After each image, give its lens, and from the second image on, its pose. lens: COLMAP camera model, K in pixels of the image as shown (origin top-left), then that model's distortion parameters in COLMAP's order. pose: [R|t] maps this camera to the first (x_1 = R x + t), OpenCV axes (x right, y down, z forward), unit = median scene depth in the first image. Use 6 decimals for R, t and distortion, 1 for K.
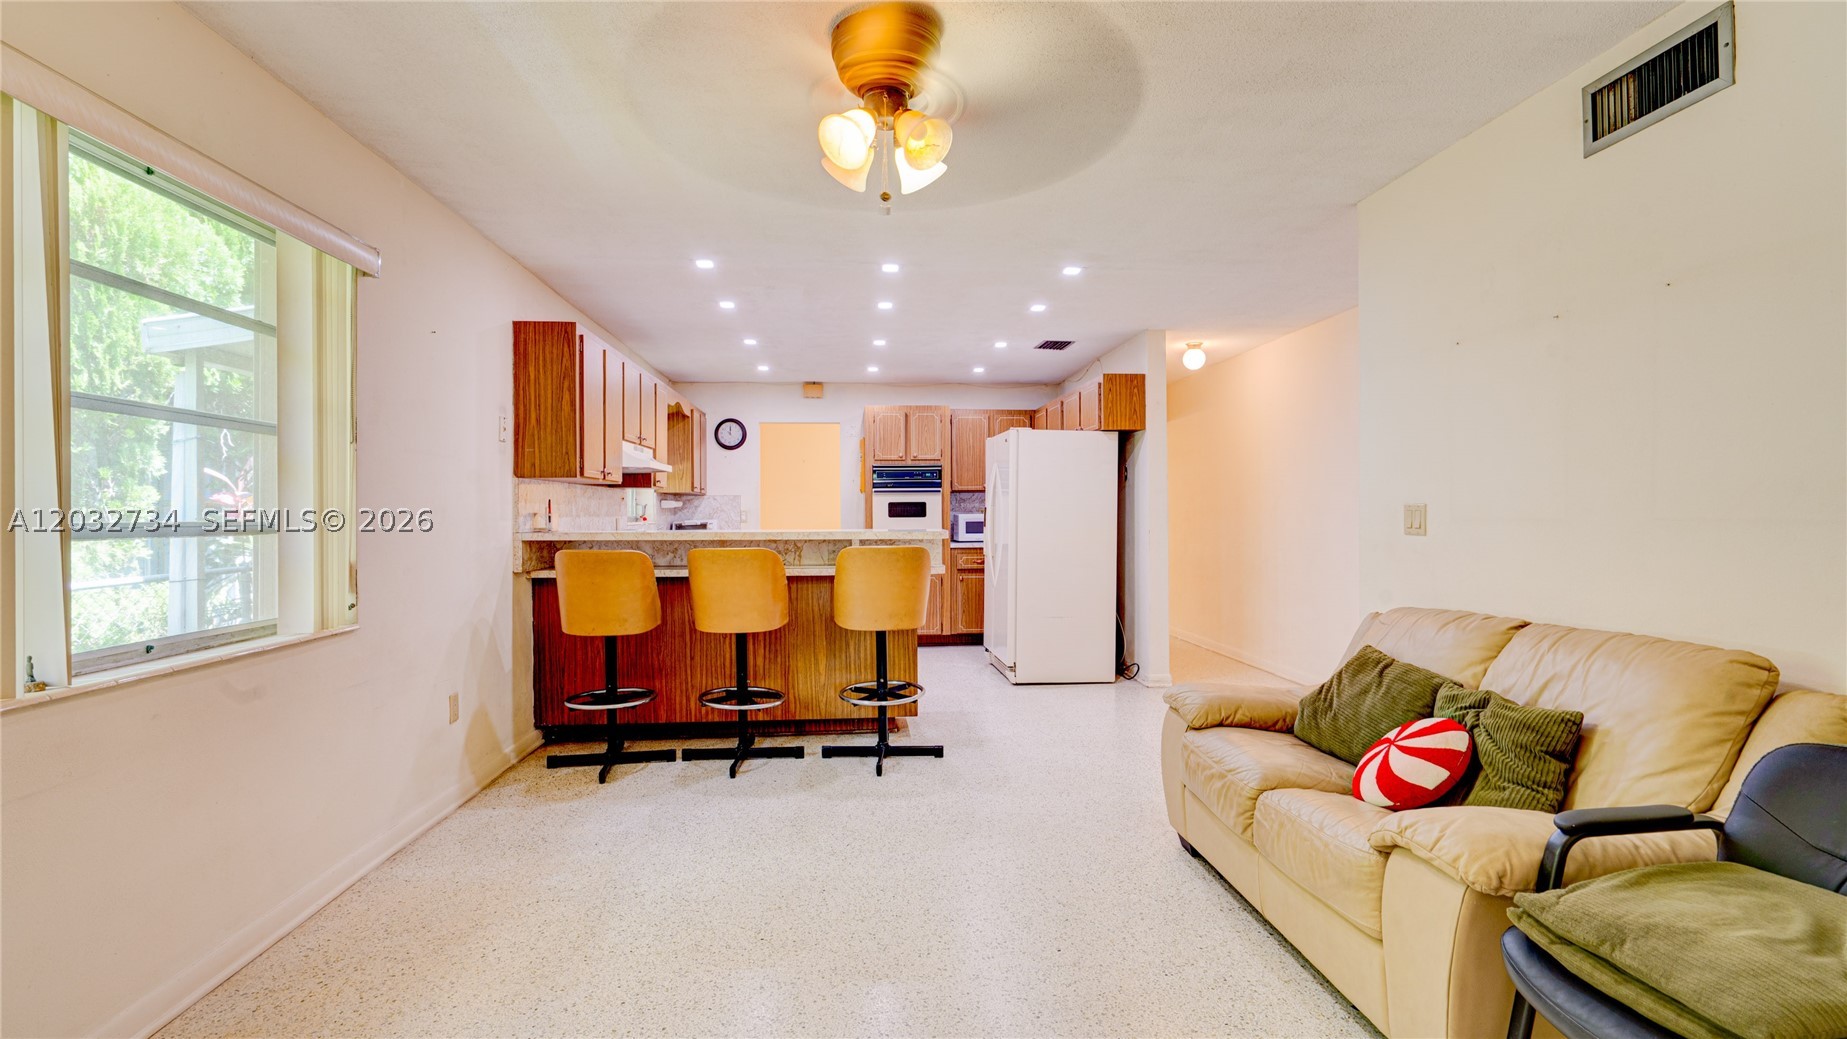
lens RADIAL K [[870.5, 0, 881.9], [0, 870.5, 511.7], [0, 0, 1]] dist [-0.001523, 0.000528]
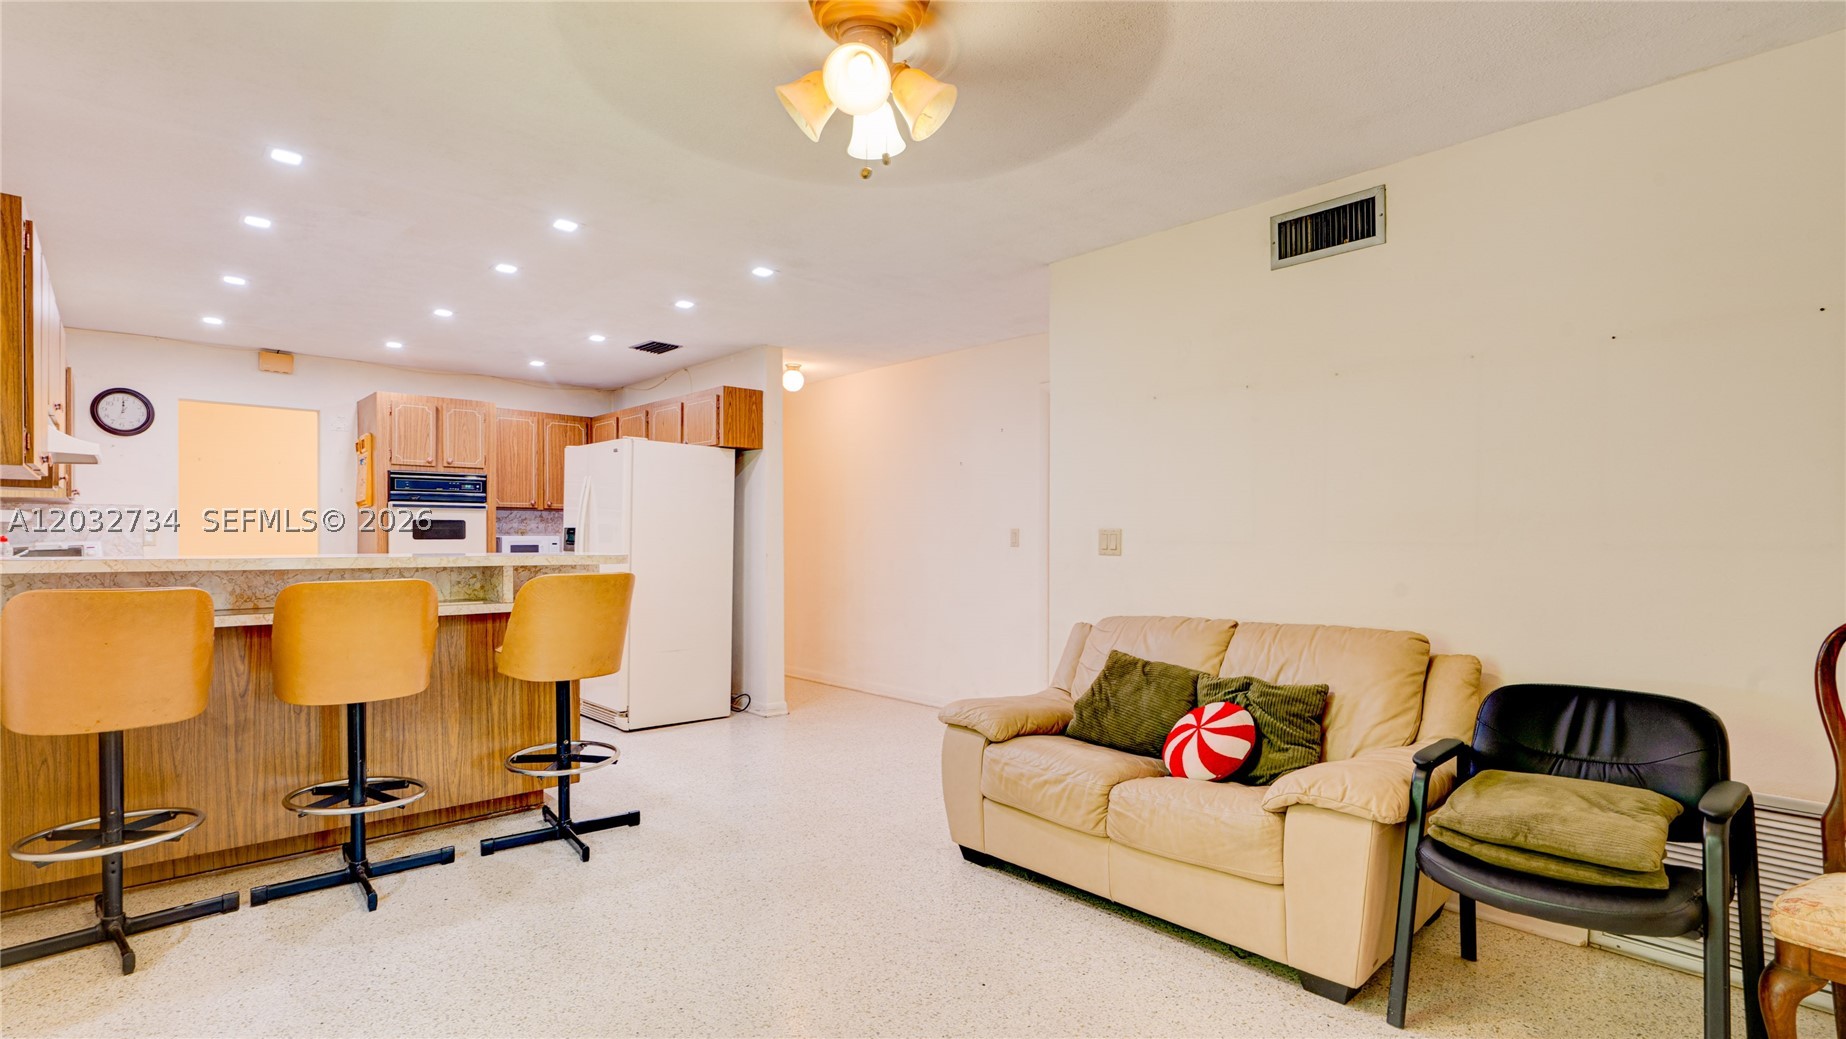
lens RADIAL K [[912.7, 0, 932.9], [0, 912.7, 542.5], [0, 0, 1]] dist [-0.003603, 0.000938]
pose [[0.769372, 0.004646, 0.638784, -0.274871], [-0.008567, 0.999959, 0.003045, 0.005445], [-0.638743, -0.007816, 0.769380, 0.146123]]
